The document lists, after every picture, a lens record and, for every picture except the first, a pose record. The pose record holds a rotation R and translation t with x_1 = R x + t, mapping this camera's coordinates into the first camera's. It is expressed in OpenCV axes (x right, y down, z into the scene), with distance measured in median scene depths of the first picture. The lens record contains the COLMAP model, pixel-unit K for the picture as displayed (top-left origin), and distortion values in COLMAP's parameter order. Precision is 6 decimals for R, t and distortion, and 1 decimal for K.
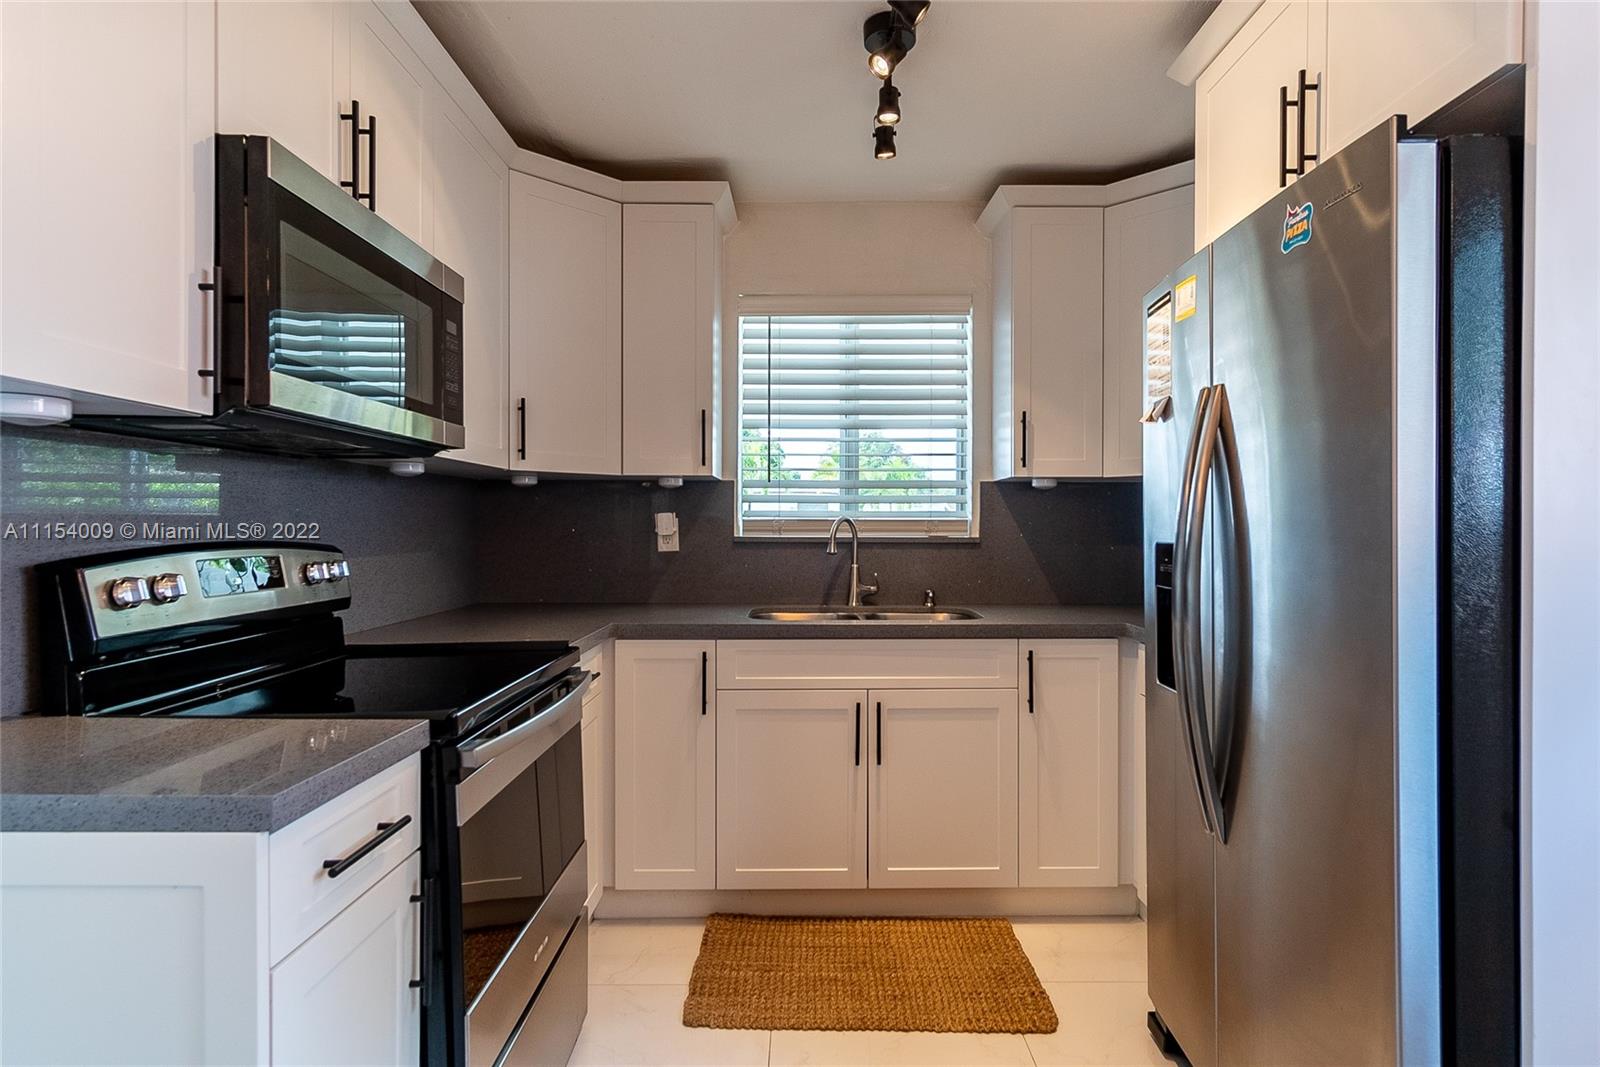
lens RADIAL K [[869.1, 0, 800.0], [0, 869.1, 533.5], [0, 0, 1]] dist [0.022110, -0.002088]
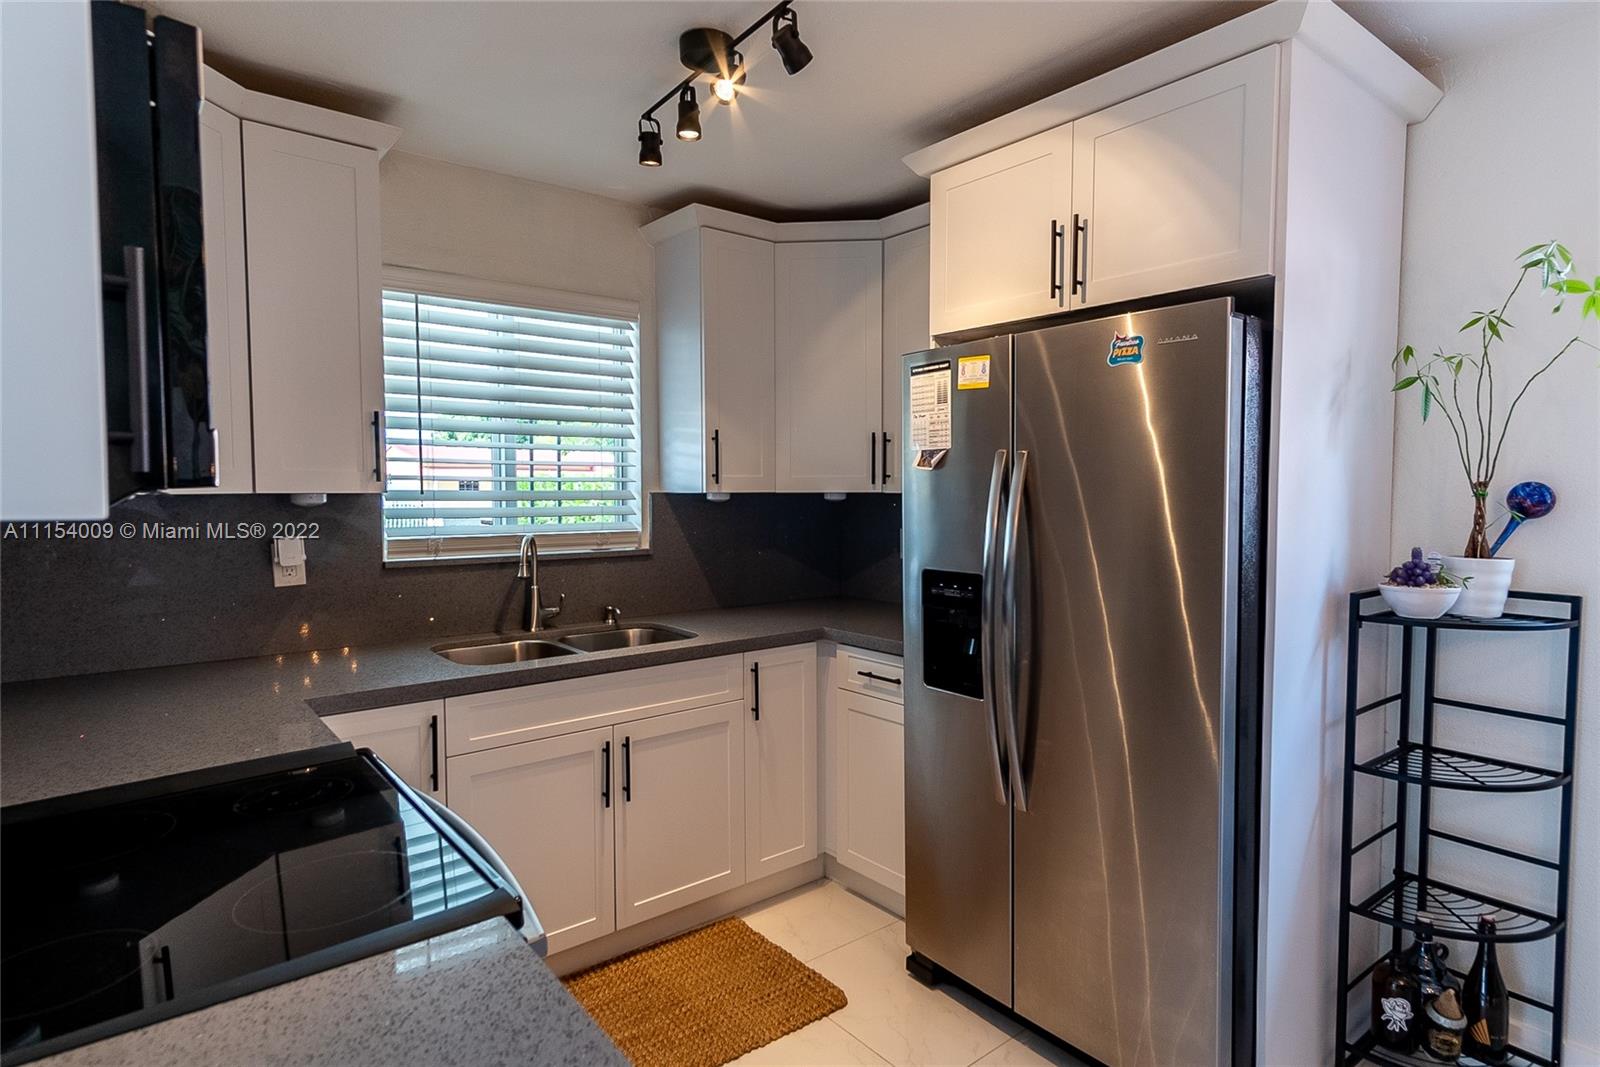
lens RADIAL K [[869.1, 0, 800.0], [0, 869.1, 533.5], [0, 0, 1]] dist [0.022110, -0.002088]
pose [[0.779012, -0.036759, 0.625931, -0.316235], [0.008780, 0.998822, 0.047729, -0.065609], [-0.626948, -0.031686, 0.778417, 0.128280]]
